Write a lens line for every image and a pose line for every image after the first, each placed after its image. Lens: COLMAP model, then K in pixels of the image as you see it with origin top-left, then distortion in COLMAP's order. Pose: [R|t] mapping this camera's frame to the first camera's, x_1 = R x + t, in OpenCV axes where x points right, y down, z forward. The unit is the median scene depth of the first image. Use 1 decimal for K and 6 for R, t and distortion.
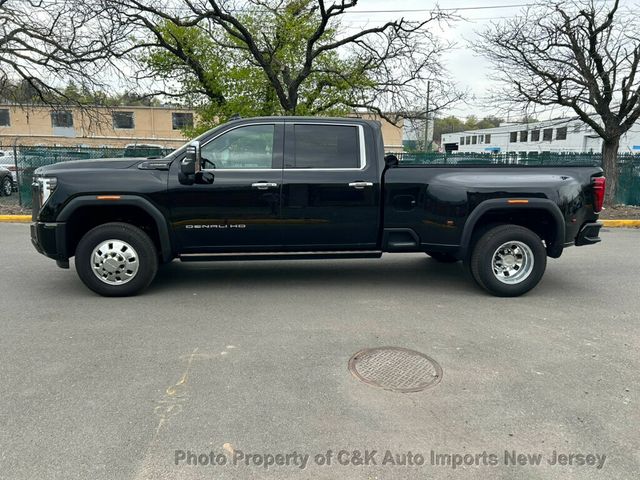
lens RADIAL K [[486.1, 0, 323.5], [0, 486.1, 241.6], [0, 0, 1]] dist [0.052040, -0.056565]
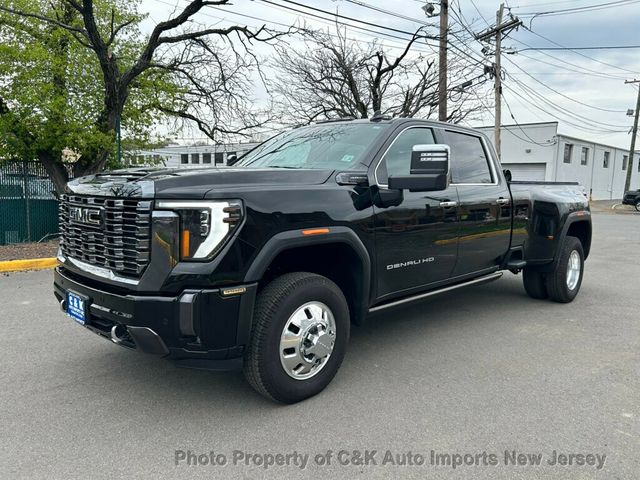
lens RADIAL K [[486.8, 0, 317.7], [0, 486.8, 240.1], [0, 0, 1]] dist [0.050280, -0.055142]
pose [[0.771316, -0.068759, 0.632727, -0.778232], [0.097707, 0.995155, -0.010963, -0.070549], [-0.628907, 0.070277, 0.774298, 0.526231]]
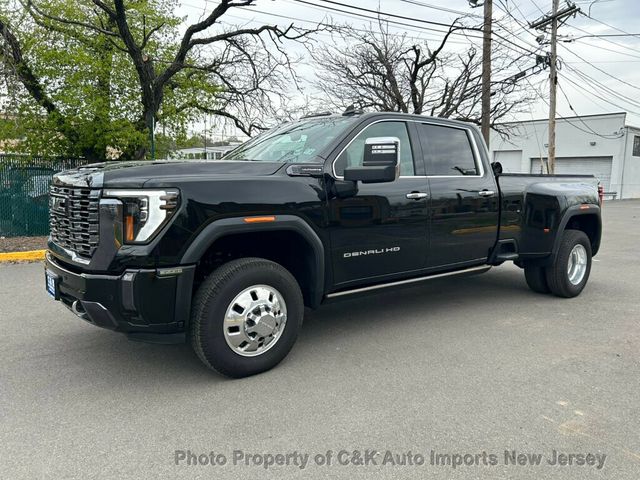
lens RADIAL K [[486.1, 0, 323.5], [0, 486.1, 241.6], [0, 0, 1]] dist [0.052040, -0.056565]
pose [[0.837914, -0.067065, 0.541666, -0.685678], [0.086431, 0.996204, -0.010360, -0.045963], [-0.538915, 0.055498, 0.840530, 0.411949]]
